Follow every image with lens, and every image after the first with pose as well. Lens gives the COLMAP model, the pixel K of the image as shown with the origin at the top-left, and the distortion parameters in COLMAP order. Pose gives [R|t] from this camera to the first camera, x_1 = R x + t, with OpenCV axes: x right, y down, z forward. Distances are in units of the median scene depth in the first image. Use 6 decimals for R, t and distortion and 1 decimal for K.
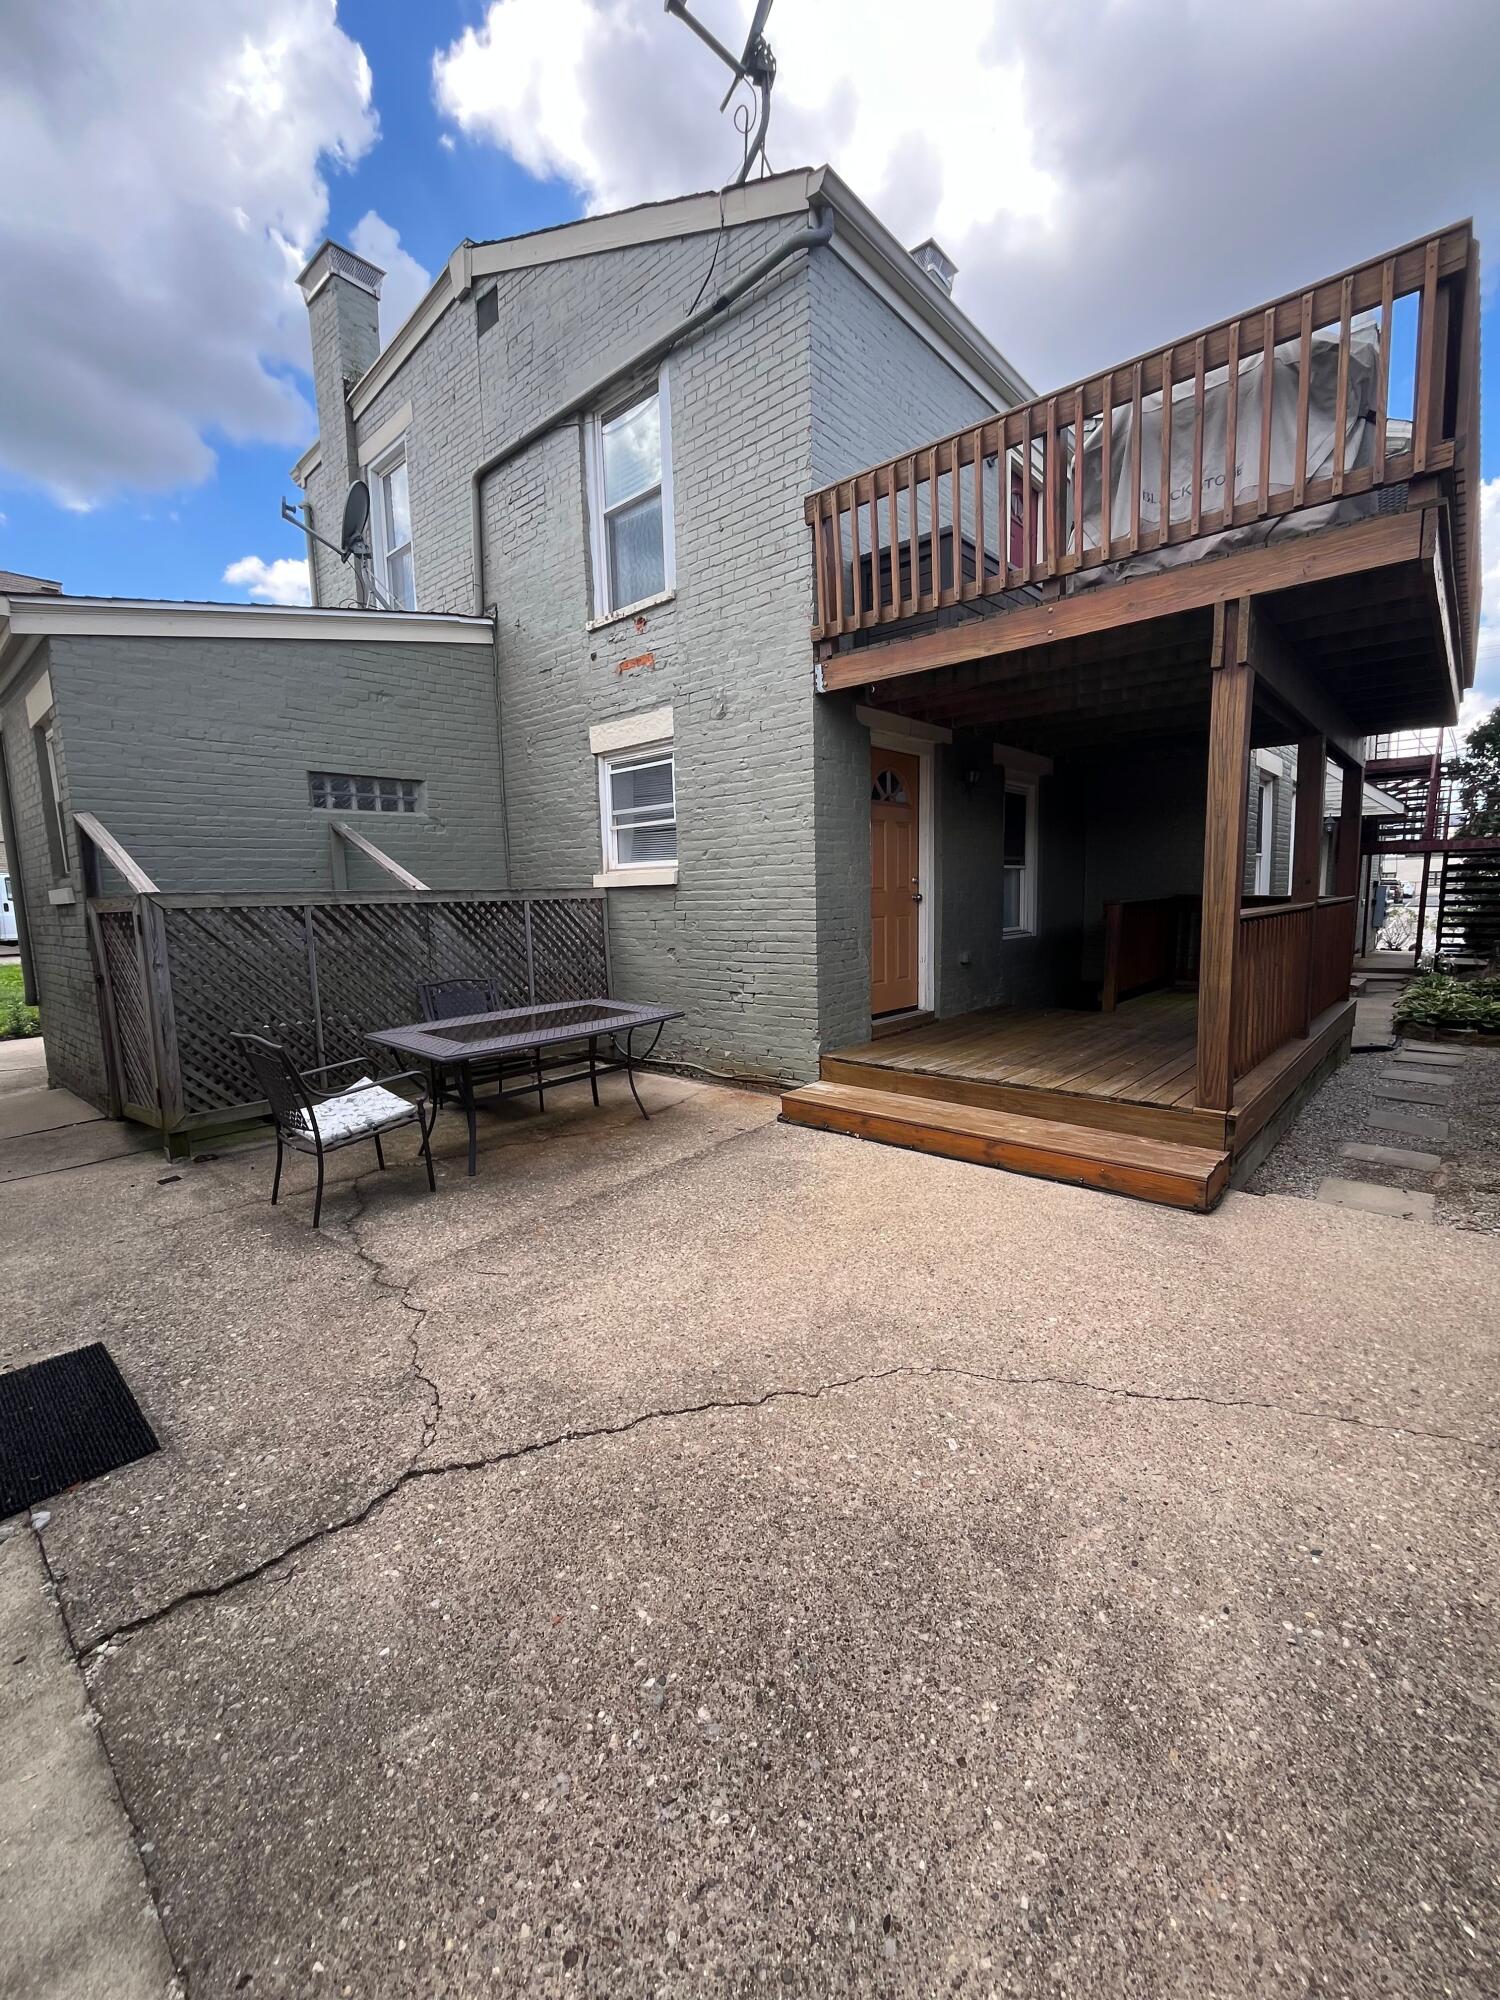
lens RADIAL K [[807.3, 0, 742.8], [0, 807.3, 999.1], [0, 0, 1]] dist [0.001753, 0.000497]
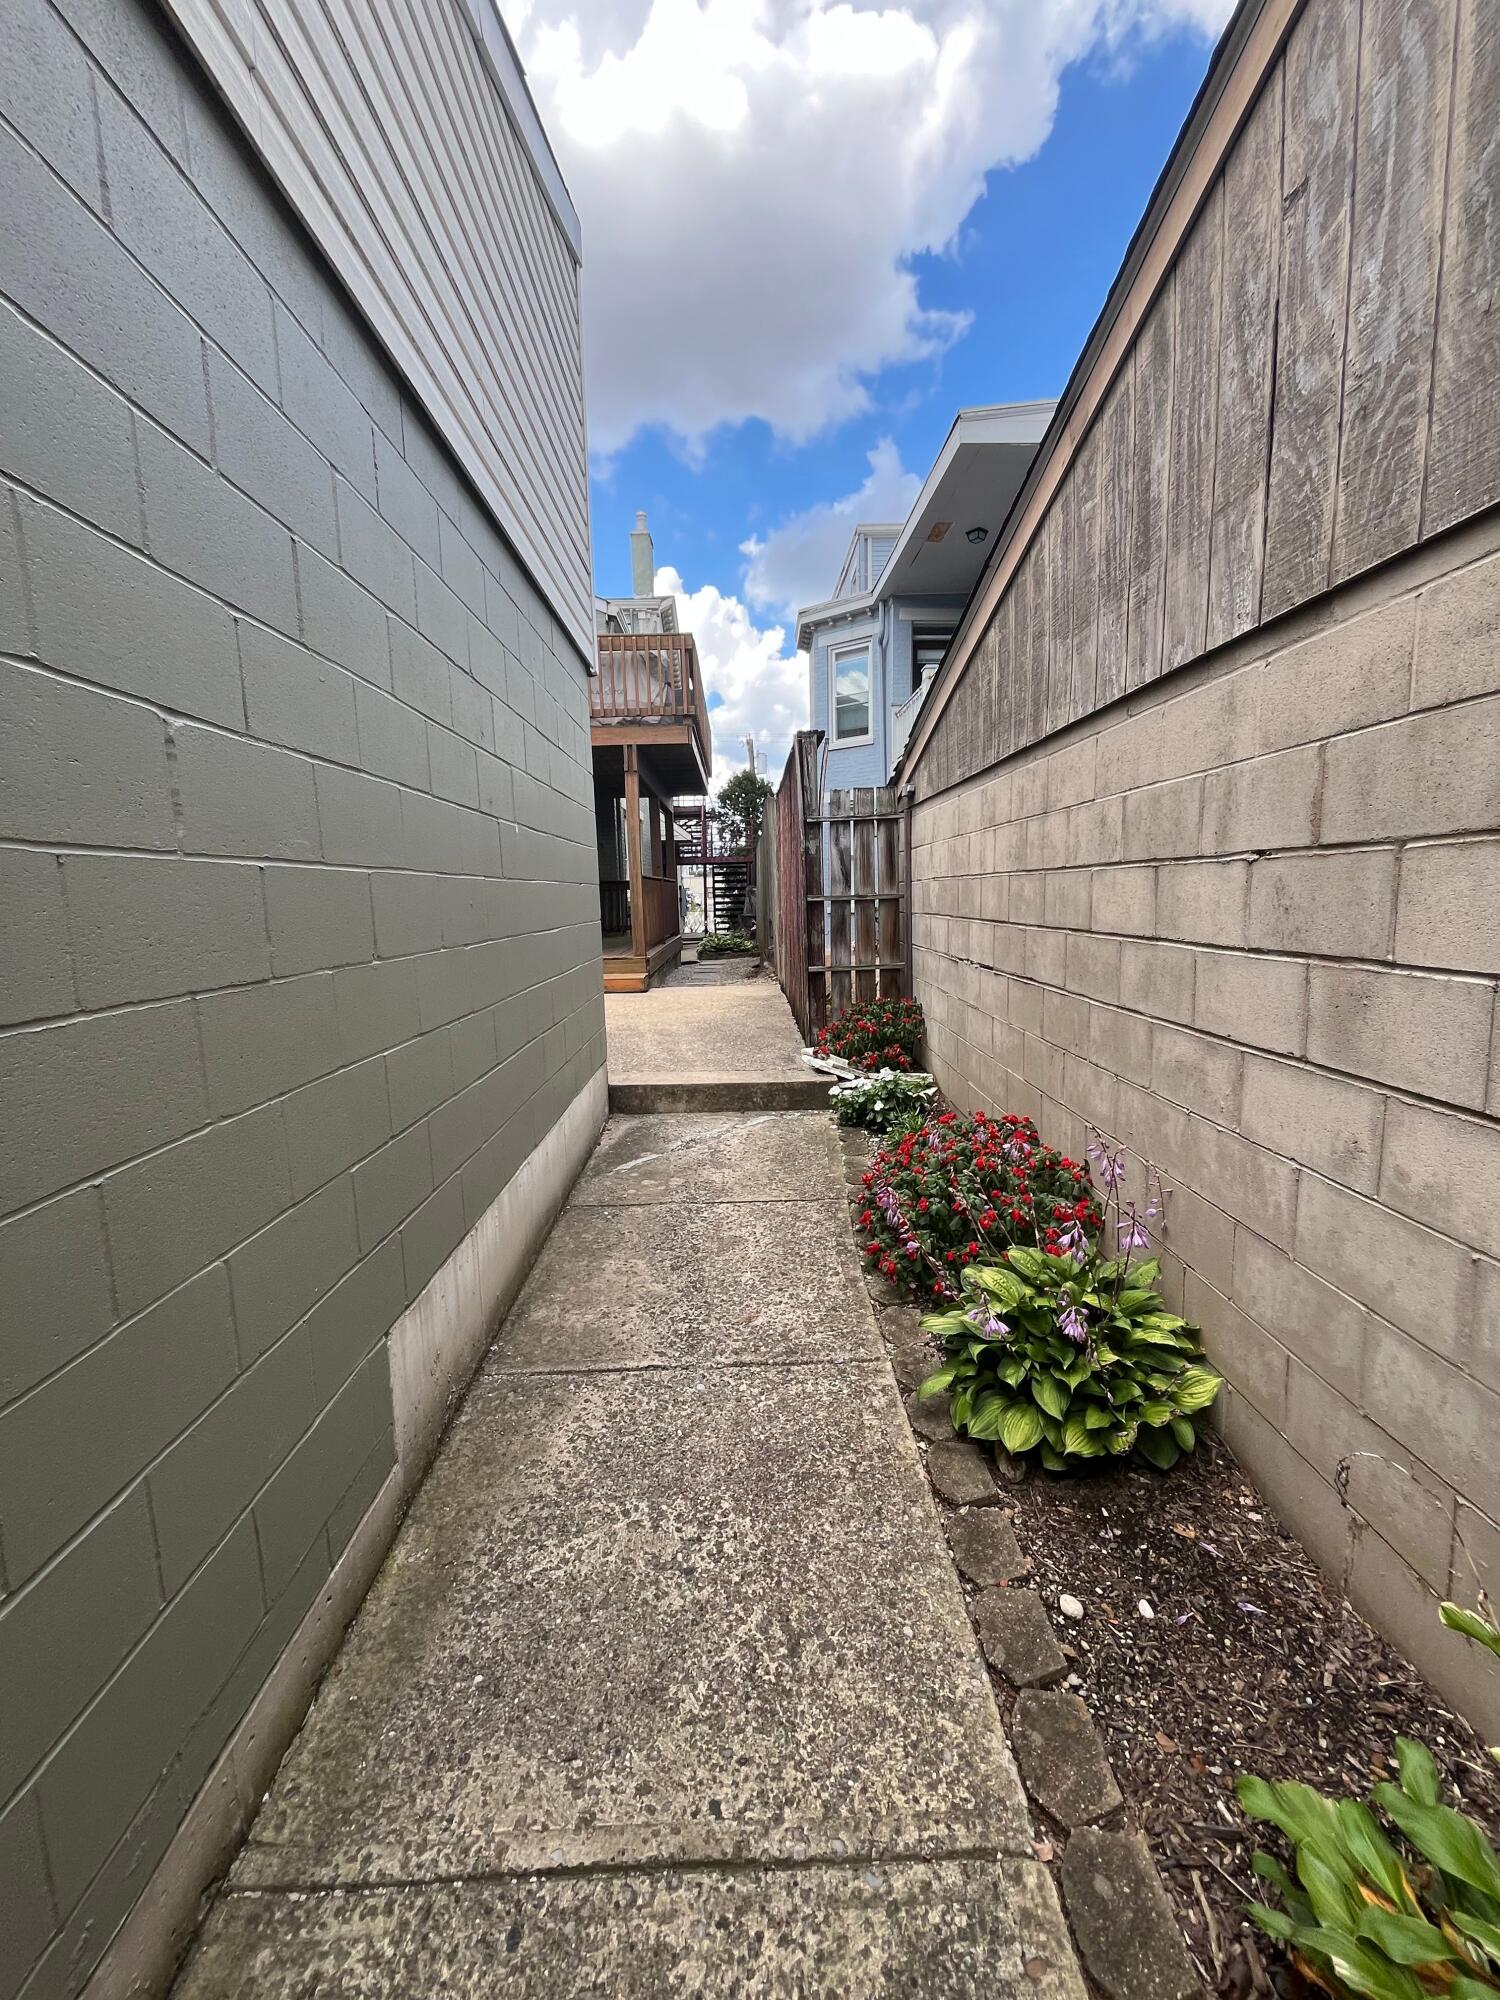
lens RADIAL K [[807.3, 0, 751.8], [0, 807.3, 999.3], [0, 0, 1]] dist [0.001753, 0.000497]
pose [[0.731135, -0.075977, 0.677989, -0.680444], [0.085080, 0.996176, 0.019885, 0.206398], [-0.676907, 0.043145, 0.734803, -0.818535]]
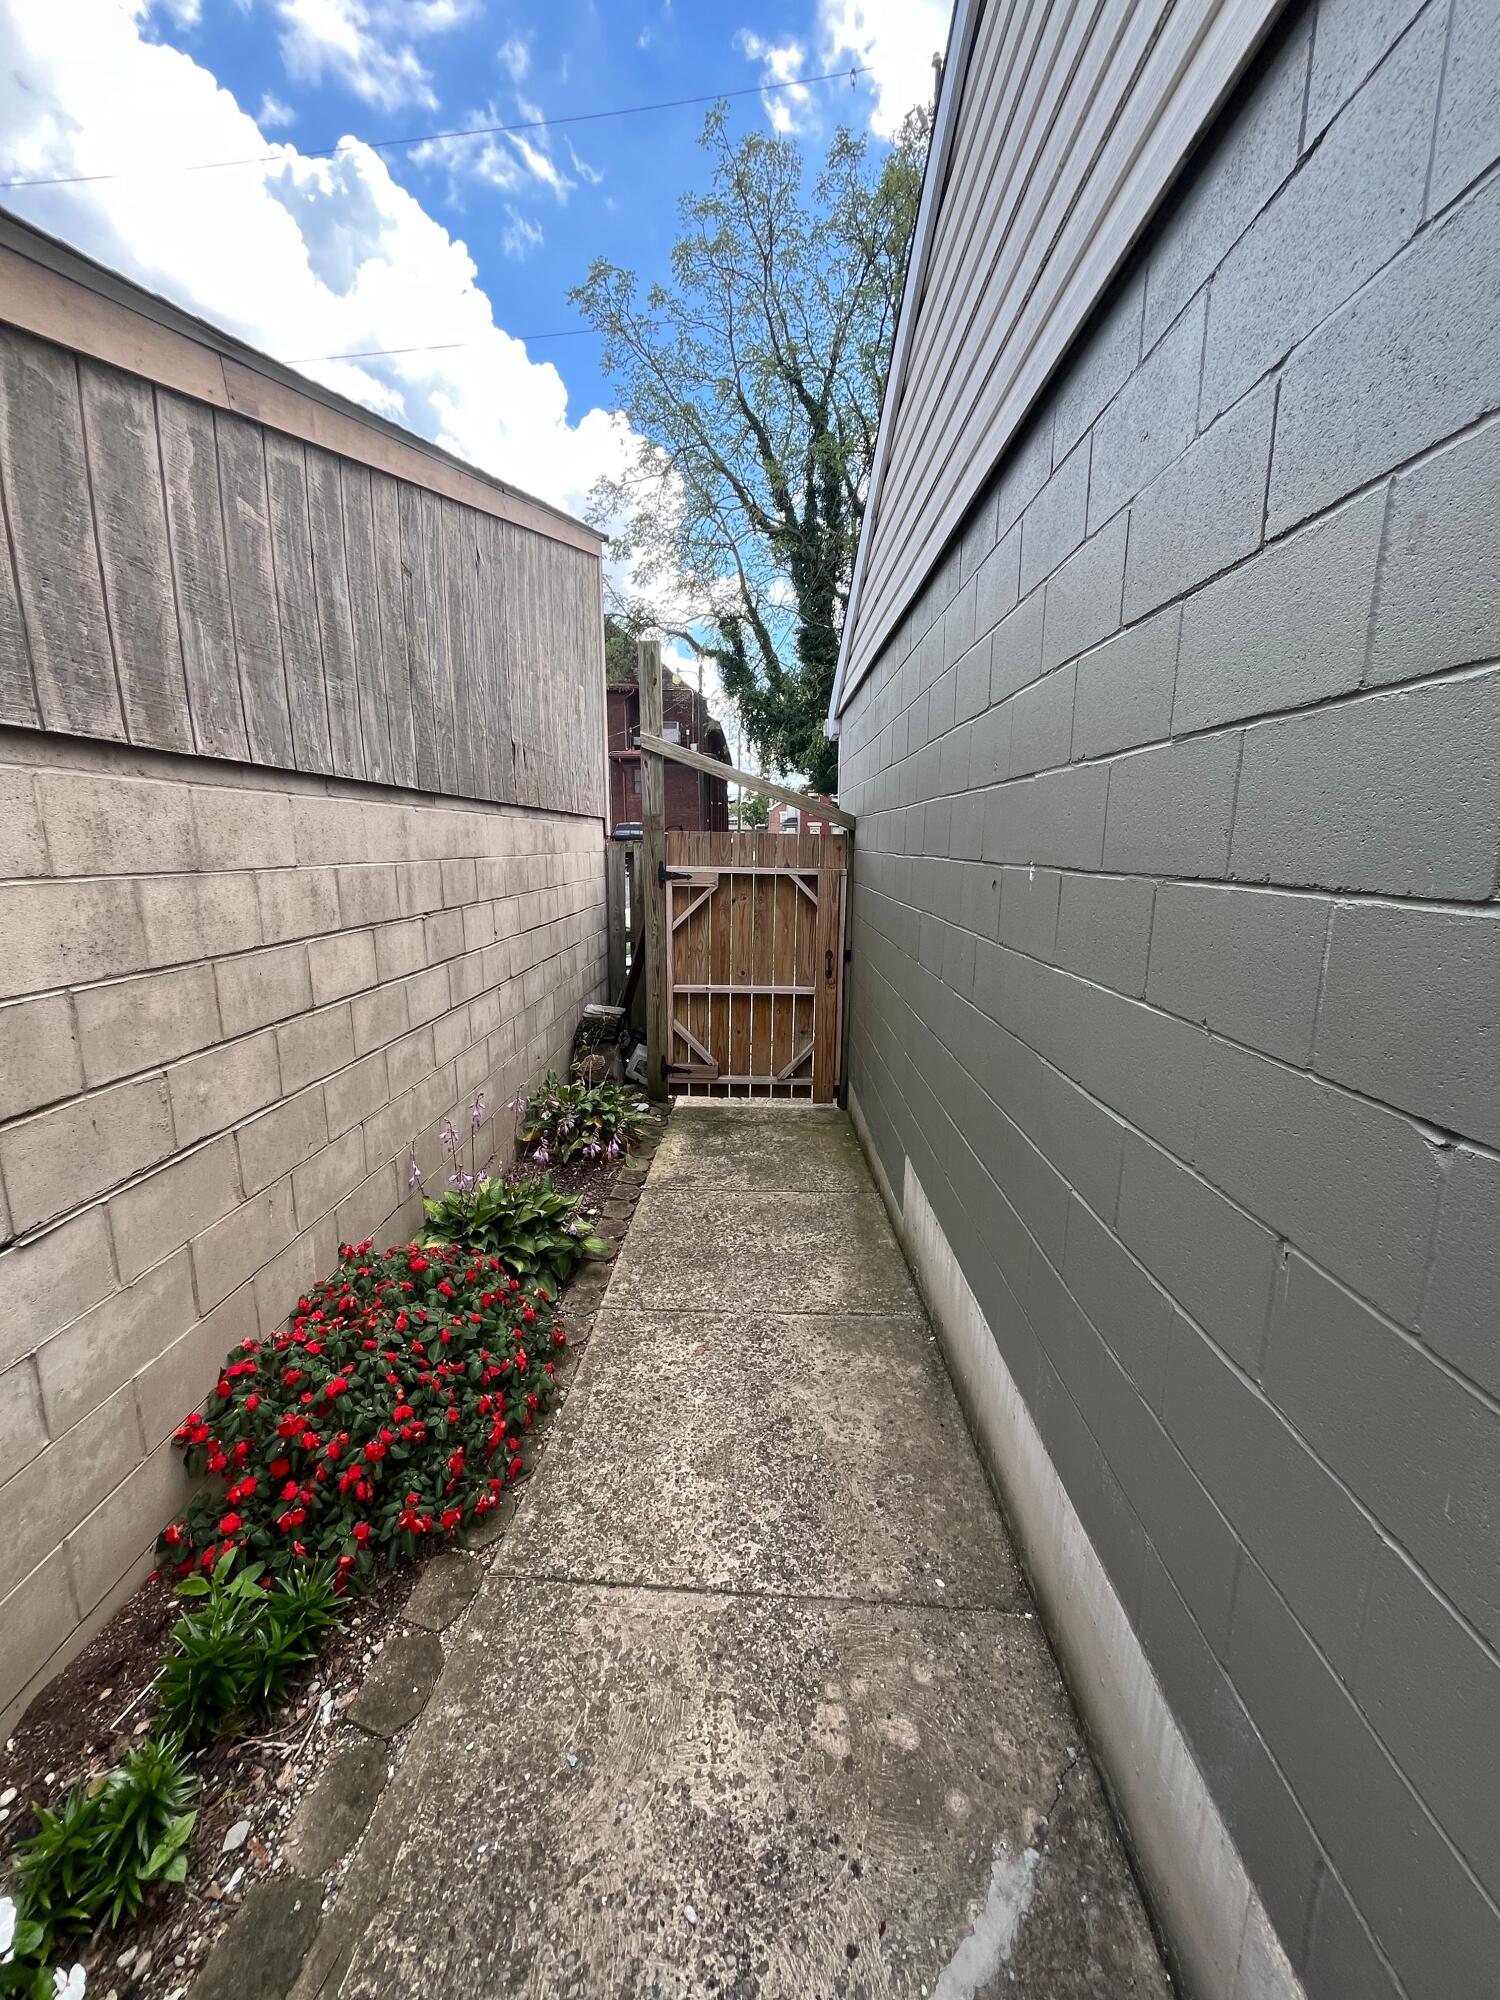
lens RADIAL K [[807.3, 0, 749.6], [0, 807.3, 1000.9], [0, 0, 1]] dist [0.001753, 0.000497]
pose [[-0.750402, 0.157069, -0.642048, 0.410273], [-0.056785, 0.952445, 0.299372, -0.100362], [0.658538, 0.261108, -0.705798, 0.463273]]
